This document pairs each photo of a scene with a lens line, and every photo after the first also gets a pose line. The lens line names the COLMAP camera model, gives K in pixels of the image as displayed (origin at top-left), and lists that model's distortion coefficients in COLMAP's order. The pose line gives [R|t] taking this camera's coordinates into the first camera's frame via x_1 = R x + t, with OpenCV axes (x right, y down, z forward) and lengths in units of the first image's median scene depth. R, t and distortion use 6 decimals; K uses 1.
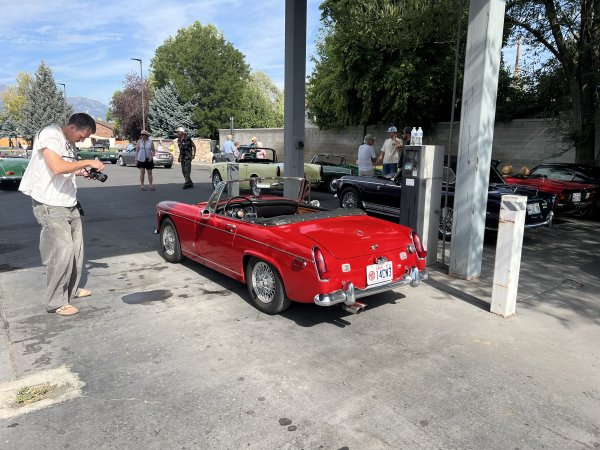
lens RADIAL K [[454.9, 0, 299.6], [0, 454.9, 224.7], [0, 0, 1]] dist [0.034376, -0.039075]
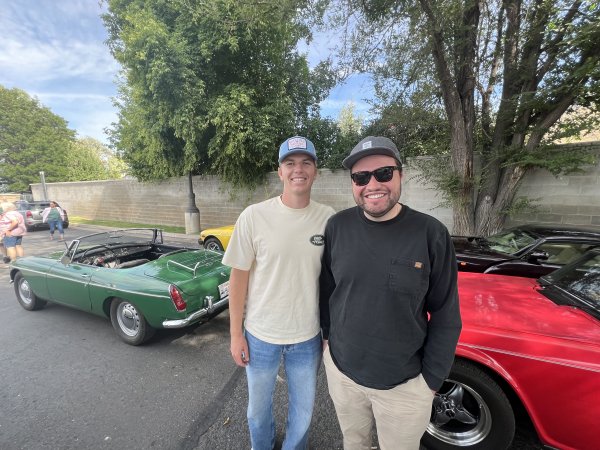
lens RADIAL K [[239.3, 0, 300.7], [0, 239.3, 225.7], [0, 0, 1]] dist [-0.004386, 0.000613]
pose [[0.839036, -0.118261, 0.531068, 0.029000], [0.129318, 0.991466, 0.016476, -0.044536], [-0.528484, 0.054852, 0.847169, 0.220250]]
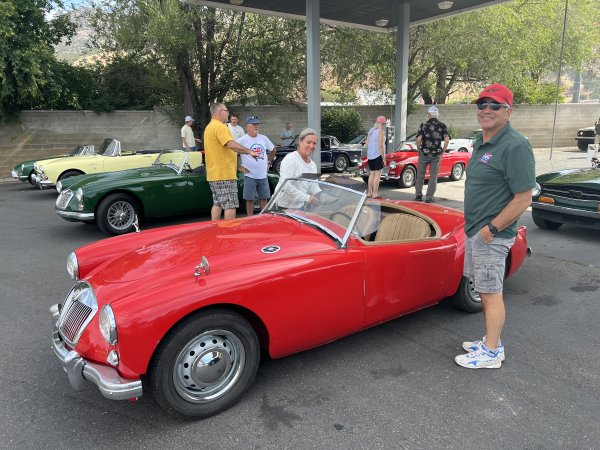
lens RADIAL K [[454.9, 0, 302.1], [0, 454.9, 225.7], [0, 0, 1]] dist [0.034376, -0.039075]
pose [[0.000471, -0.227649, 0.973743, -0.280582], [0.200588, 0.953974, 0.222930, -0.036962], [-0.979676, 0.195216, 0.046113, 0.176285]]
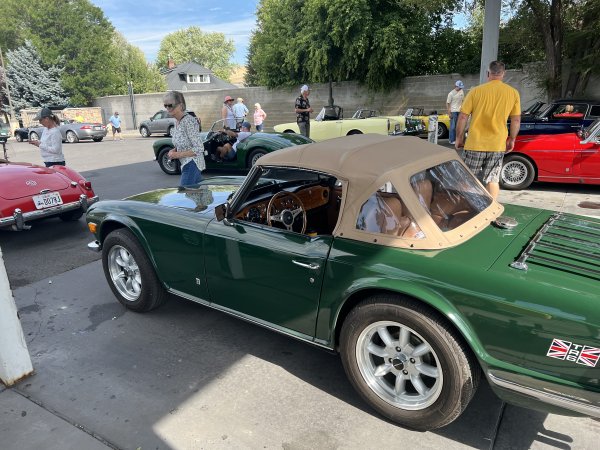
lens RADIAL K [[454.9, 0, 302.1], [0, 454.9, 229.6], [0, 0, 1]] dist [0.034376, -0.039075]
pose [[0.923175, -0.156679, 0.350999, -0.163180], [0.124047, 0.985735, 0.113752, -0.003921], [-0.363814, -0.061473, 0.929441, 0.003581]]
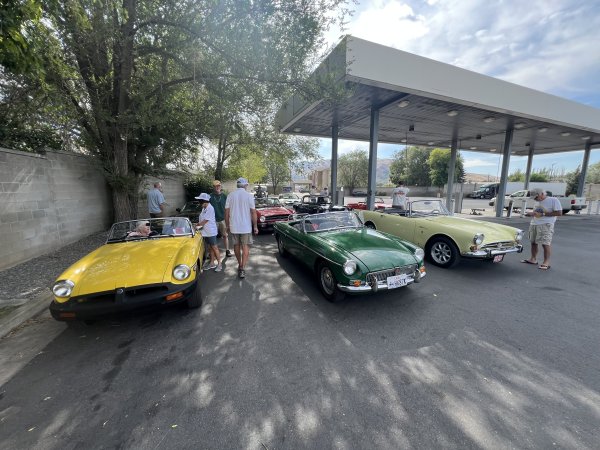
lens RADIAL K [[239.3, 0, 301.6], [0, 239.3, 228.0], [0, 0, 1]] dist [-0.004386, 0.000613]
pose [[-0.964493, -0.054928, 0.258335, 0.005610], [0.035404, 0.942417, 0.332560, -0.075115], [-0.261726, 0.329898, -0.907010, 0.413611]]
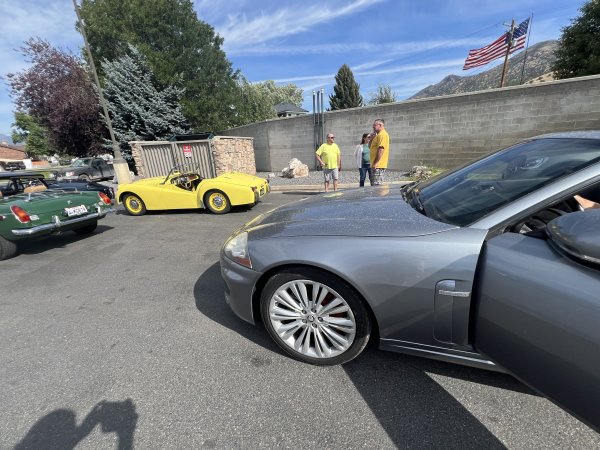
lens RADIAL K [[239.3, 0, 297.5], [0, 239.3, 222.9], [0, 0, 1]] dist [-0.004386, 0.000613]
pose [[0.895196, -0.204572, 0.395947, -0.257857], [0.152010, 0.975305, 0.160227, -0.108010], [-0.418947, -0.083247, 0.904186, 0.610315]]
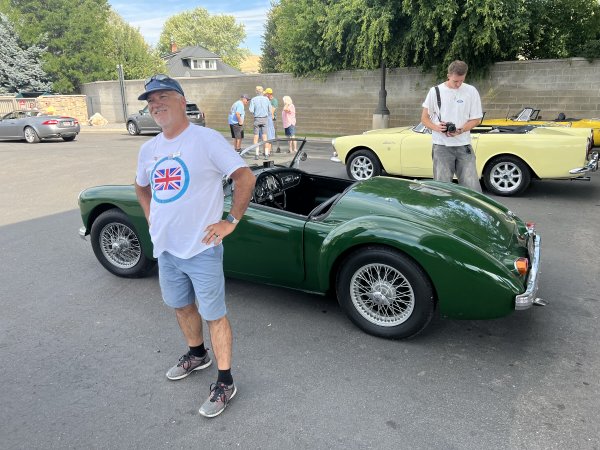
lens RADIAL K [[454.9, 0, 298.2], [0, 454.9, 220.2], [0, 0, 1]] dist [0.034376, -0.039075]
pose [[0.931112, -0.134110, 0.339182, -0.136307], [0.101280, 0.988444, 0.112790, -0.030598], [-0.350388, -0.070668, 0.933935, 0.143148]]
